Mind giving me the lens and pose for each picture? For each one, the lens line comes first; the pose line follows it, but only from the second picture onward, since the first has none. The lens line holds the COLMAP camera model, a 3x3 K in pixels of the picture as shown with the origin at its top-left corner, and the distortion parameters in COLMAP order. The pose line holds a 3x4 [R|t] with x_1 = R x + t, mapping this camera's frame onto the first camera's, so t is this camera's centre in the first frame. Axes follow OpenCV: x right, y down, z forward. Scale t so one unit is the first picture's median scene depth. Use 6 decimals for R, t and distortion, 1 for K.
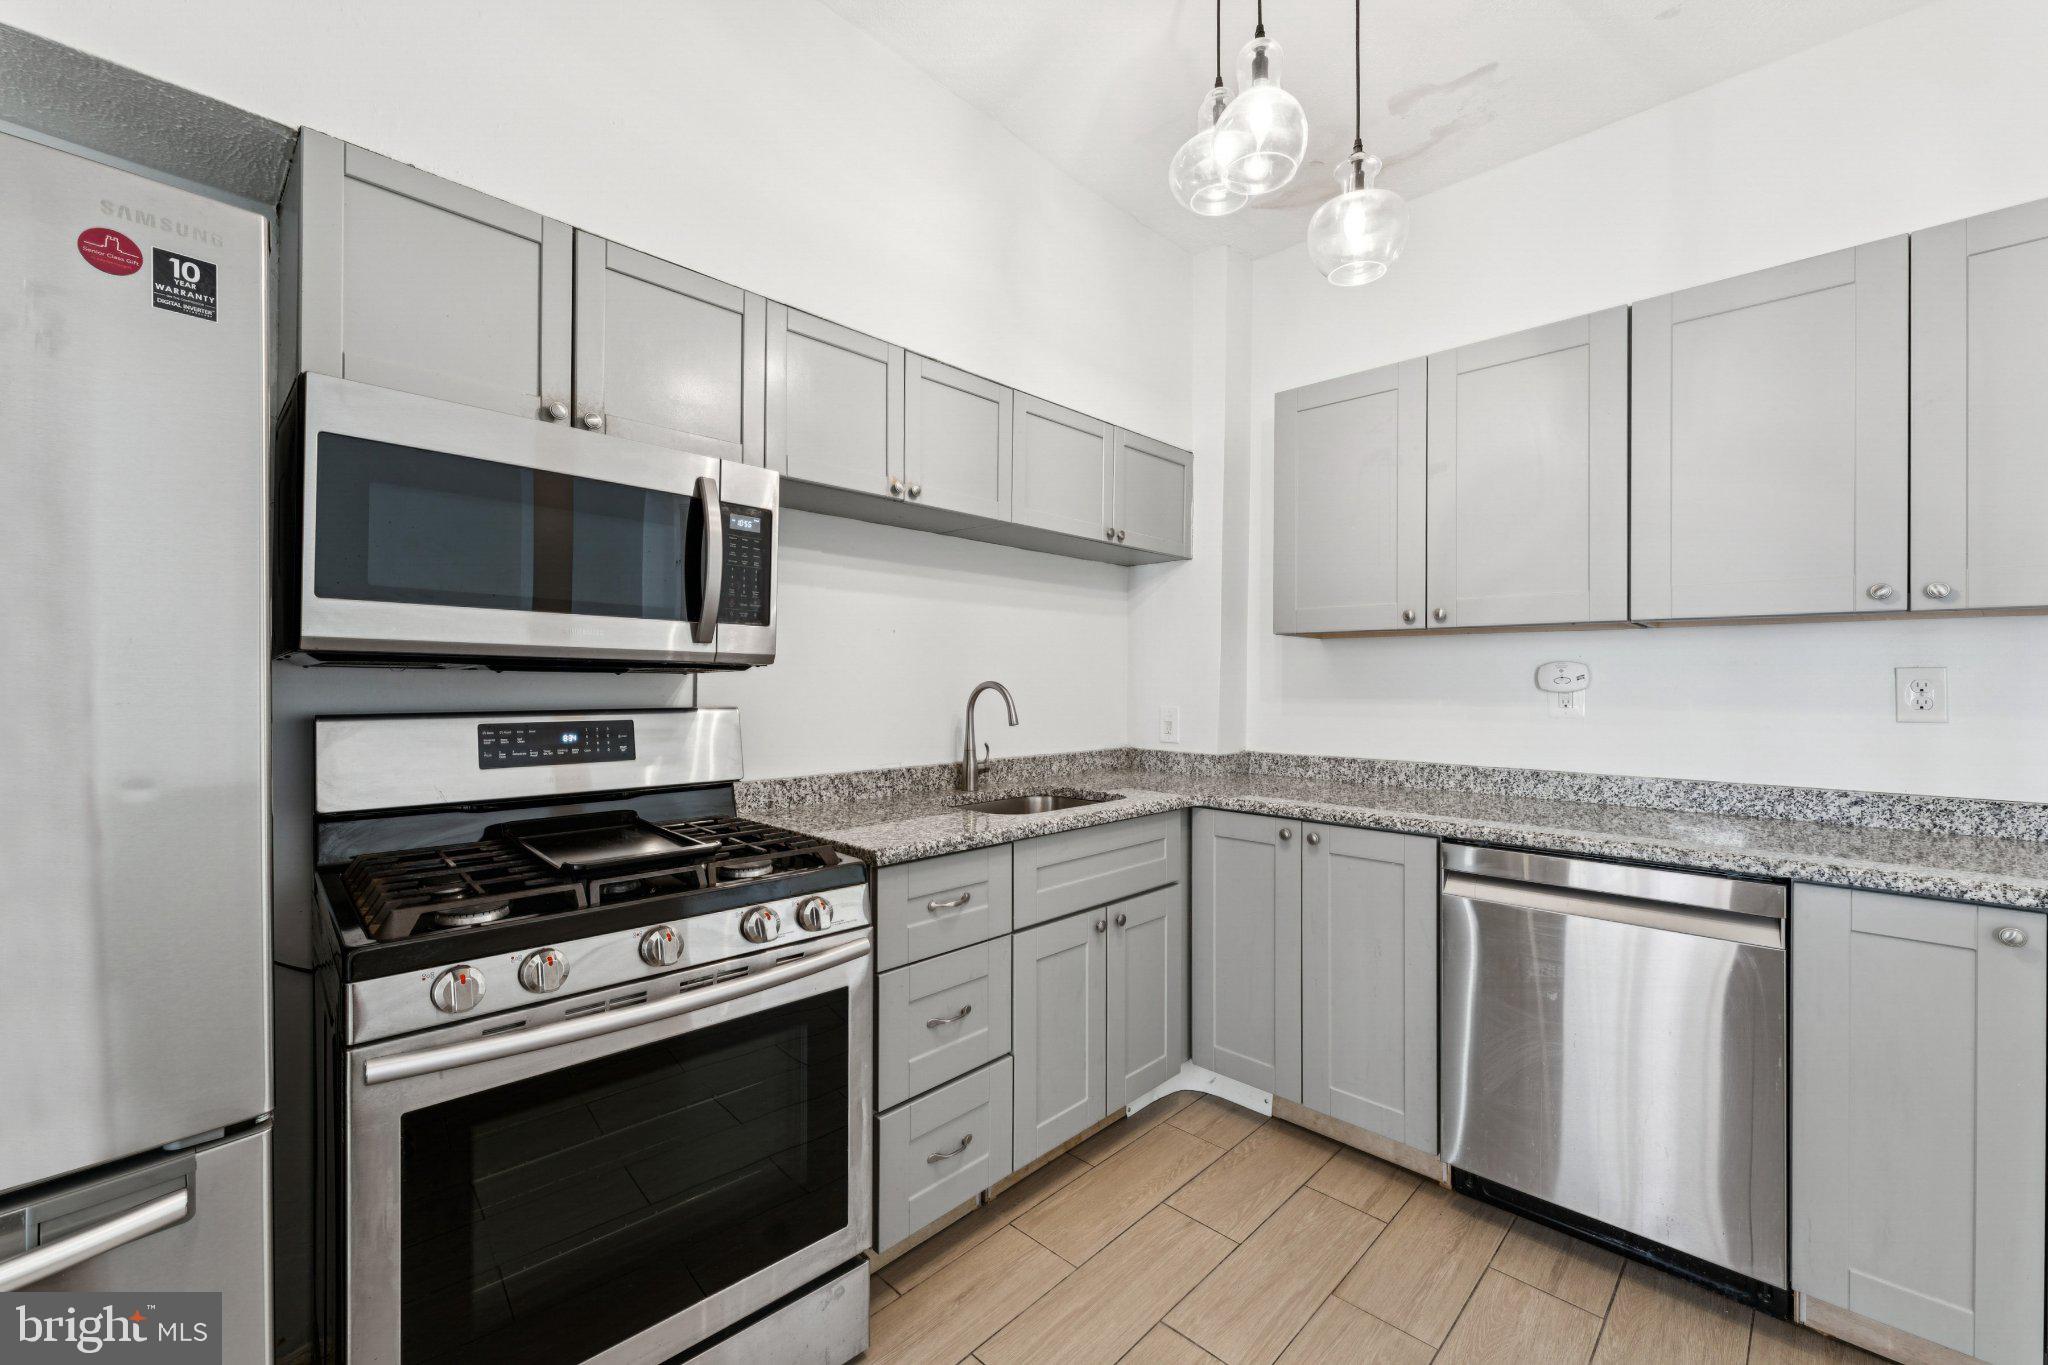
lens RADIAL K [[824.9, 0, 1024.0], [0, 824.9, 682.5], [0, 0, 1]] dist [0.003232, 0.000193]
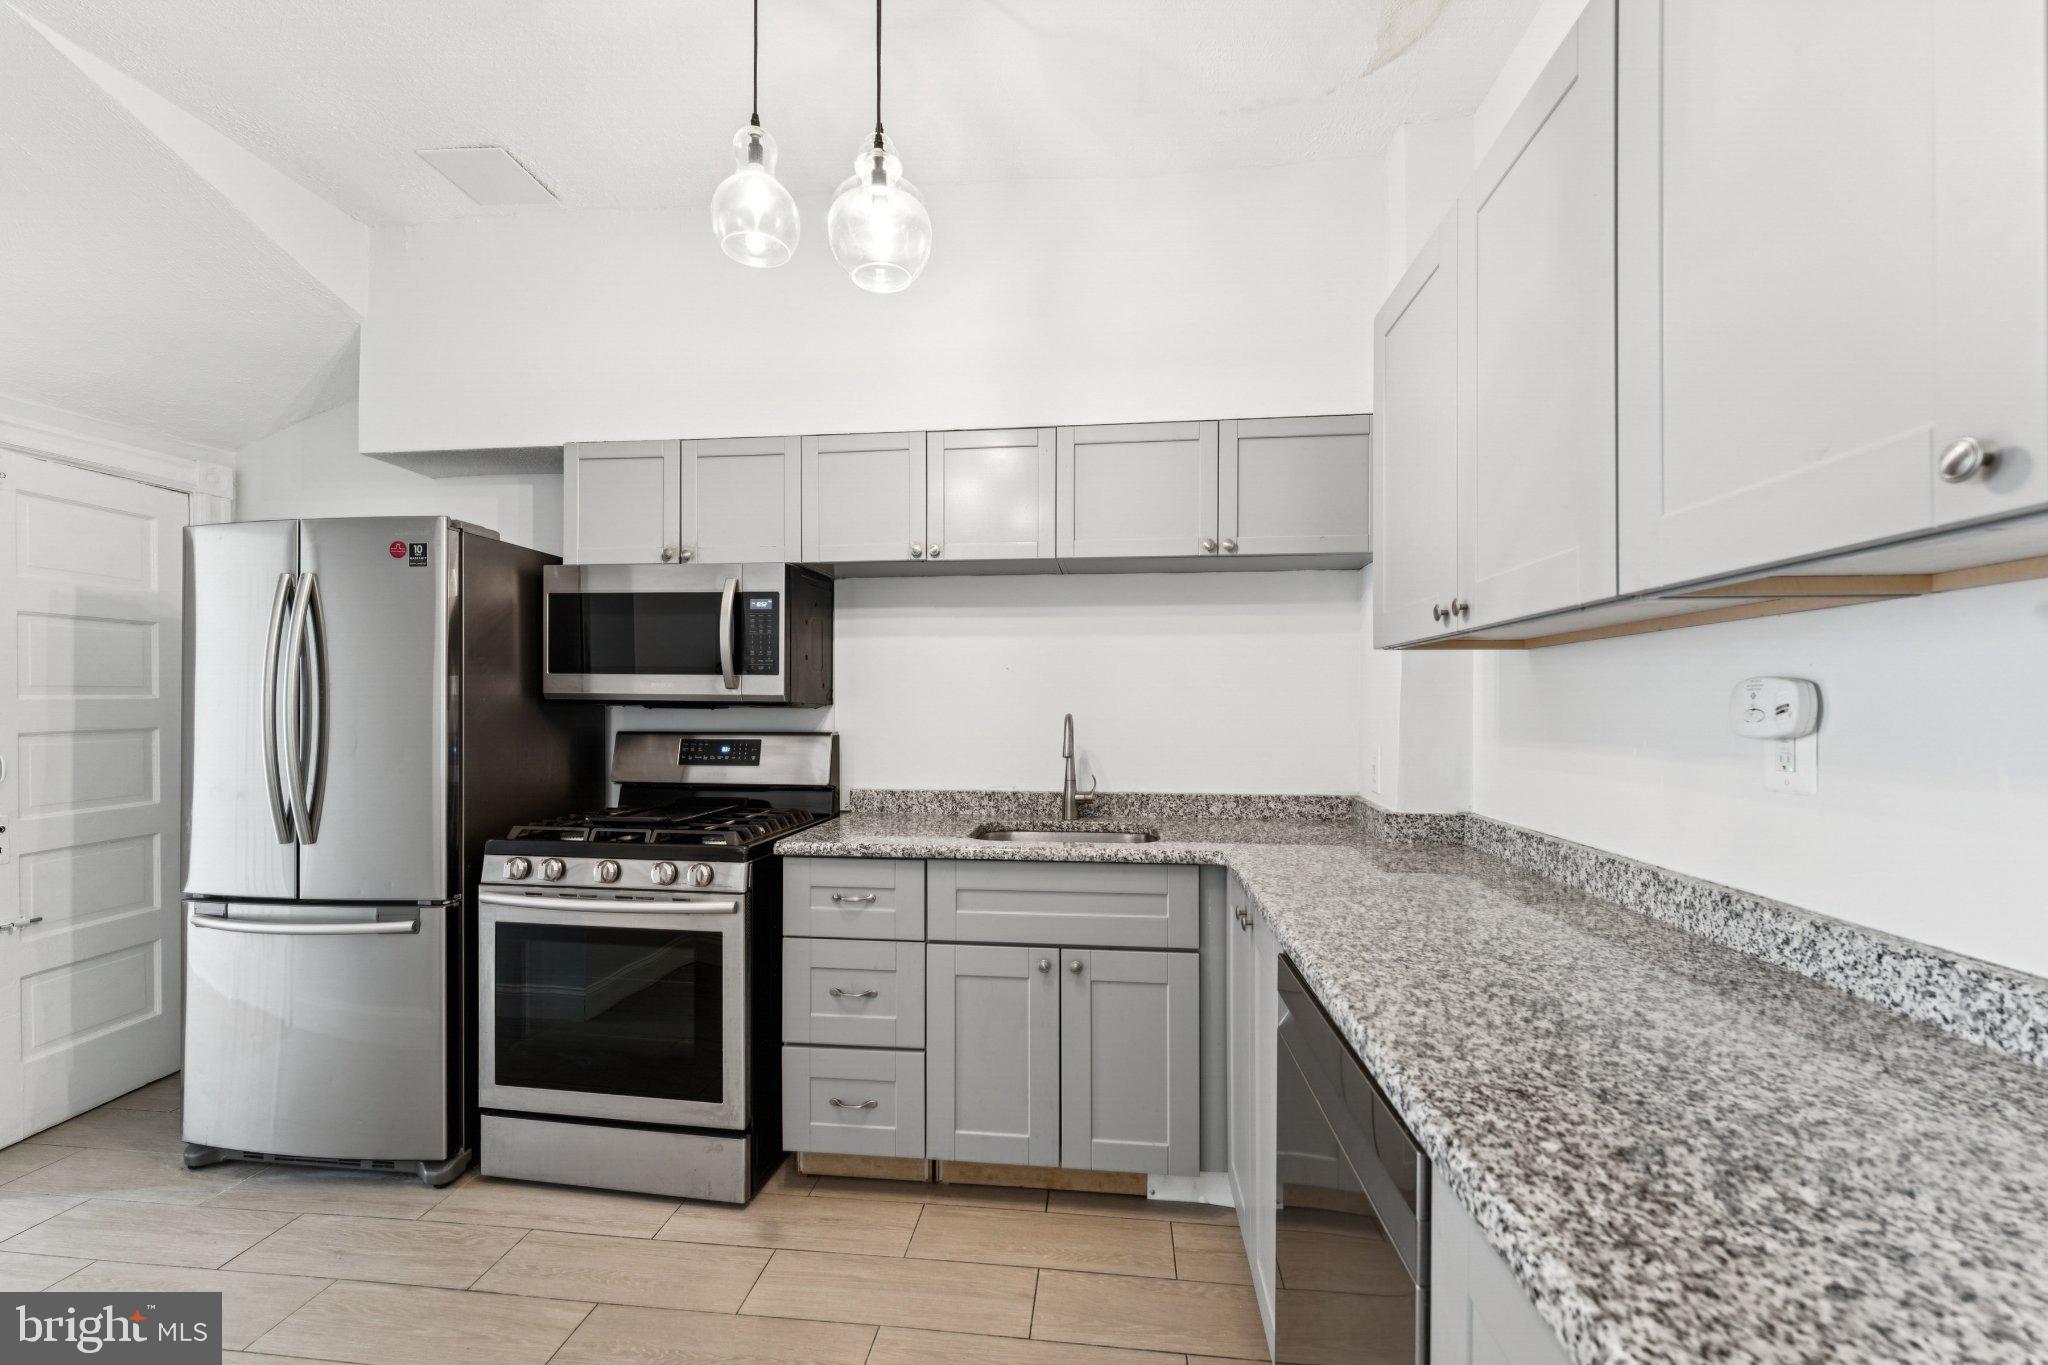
lens RADIAL K [[811.7, 0, 1026.2], [0, 811.7, 707.3], [0, 0, 1]] dist [-0.001225, -0.000056]
pose [[0.613749, -0.004585, -0.789488, 0.850398], [-0.000117, 0.999983, -0.005898, -0.004339], [0.789501, 0.003712, 0.613738, 0.400475]]
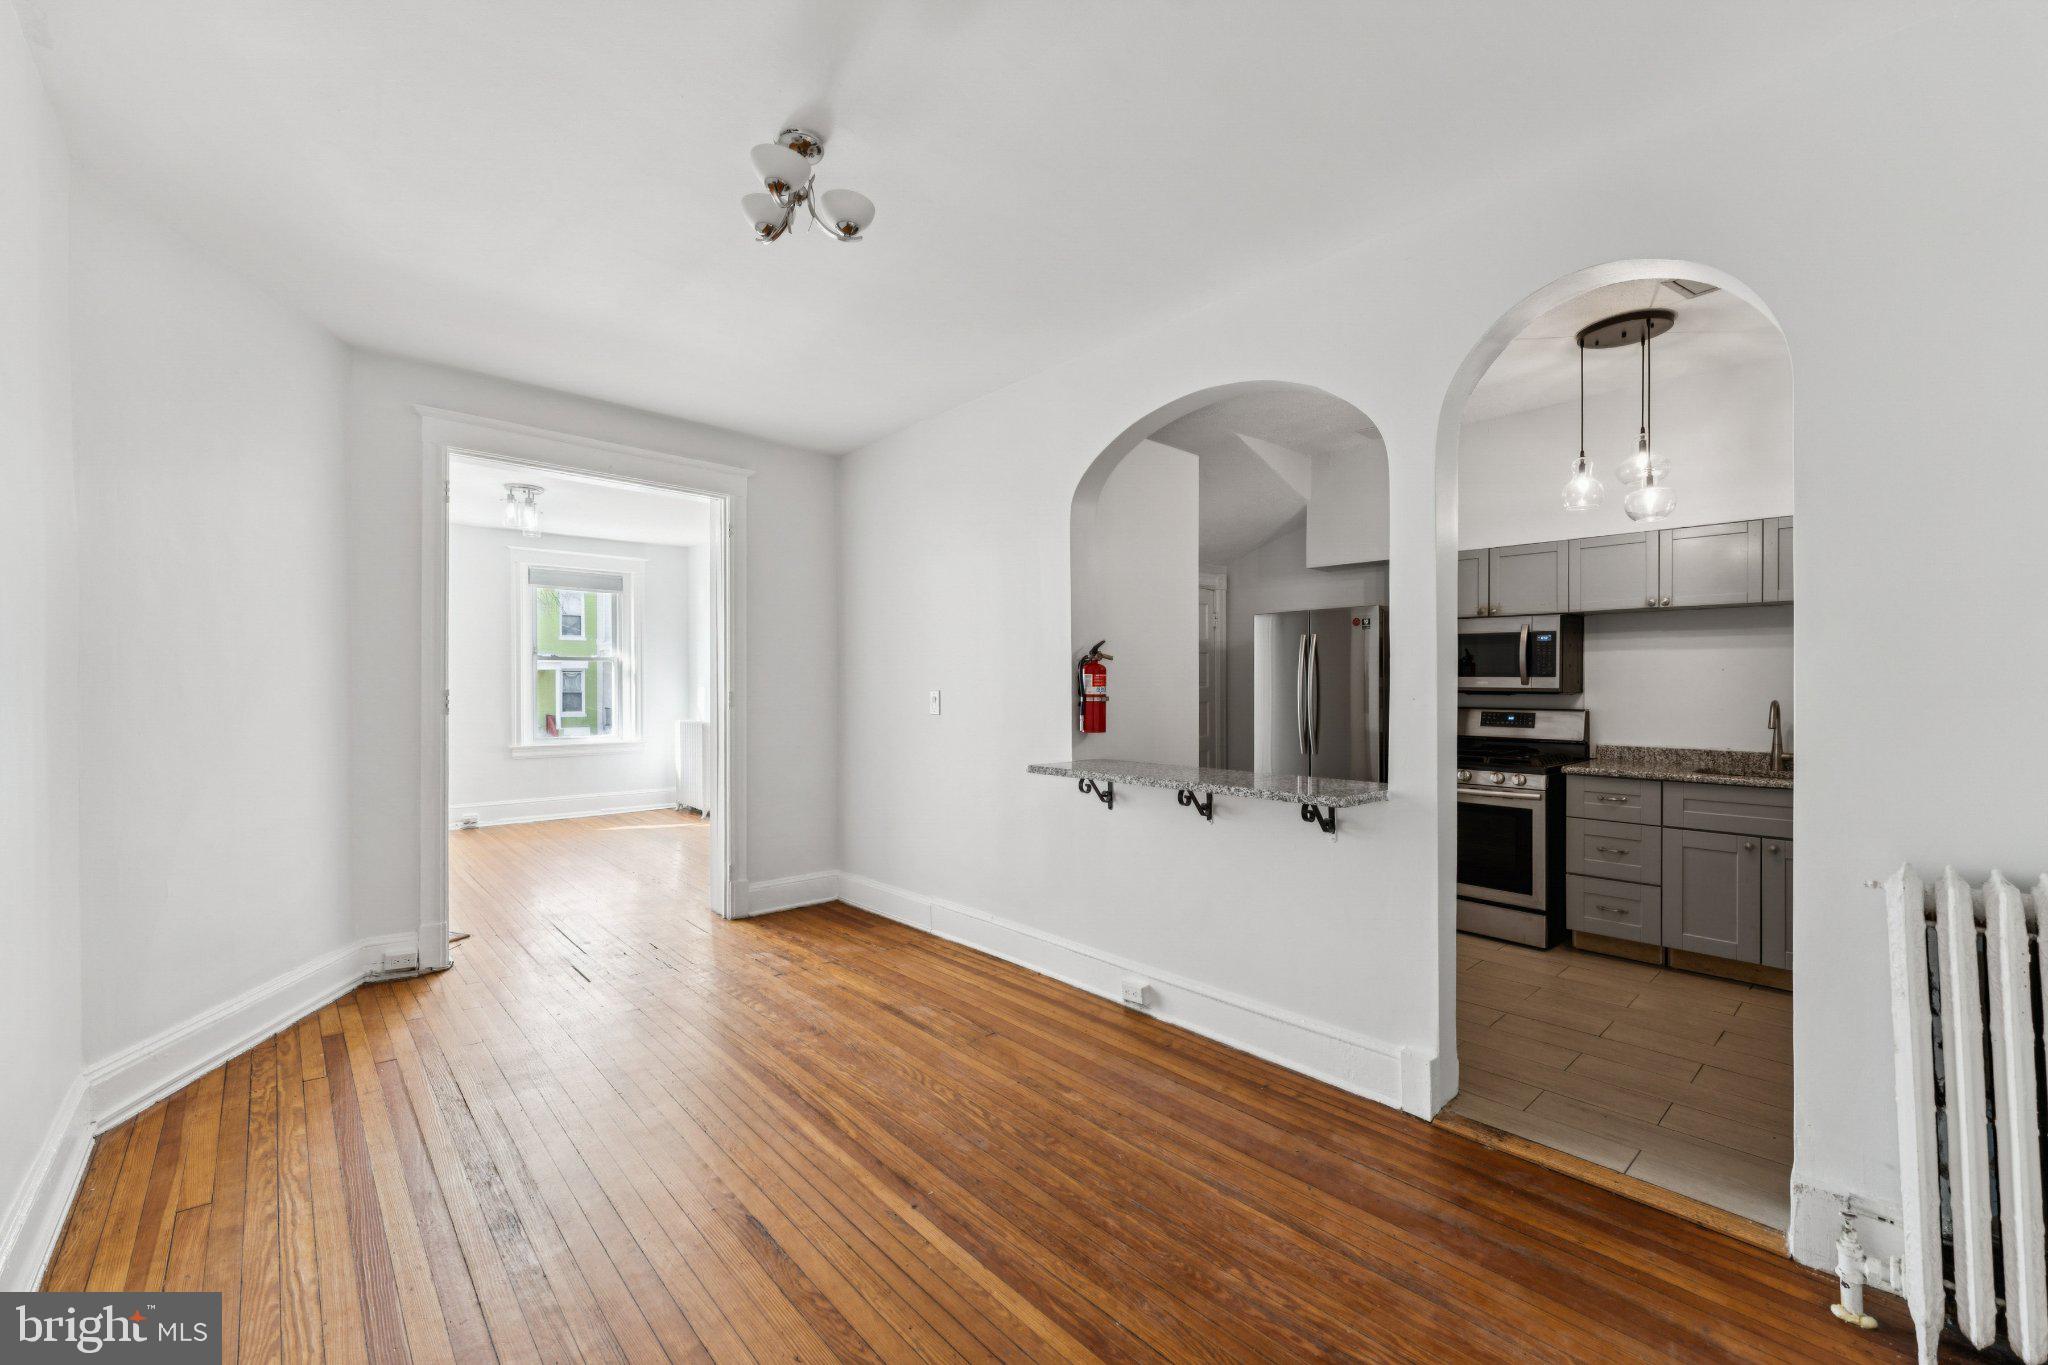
lens RADIAL K [[835.0, 0, 1022.4], [0, 835.0, 691.1], [0, 0, 1]] dist [0.001331, 0.000426]
pose [[-0.071846, 0.008982, -0.997375, 1.926564], [0.001306, 0.999959, 0.008911, -0.041015], [0.997415, -0.000662, -0.071855, -0.358733]]
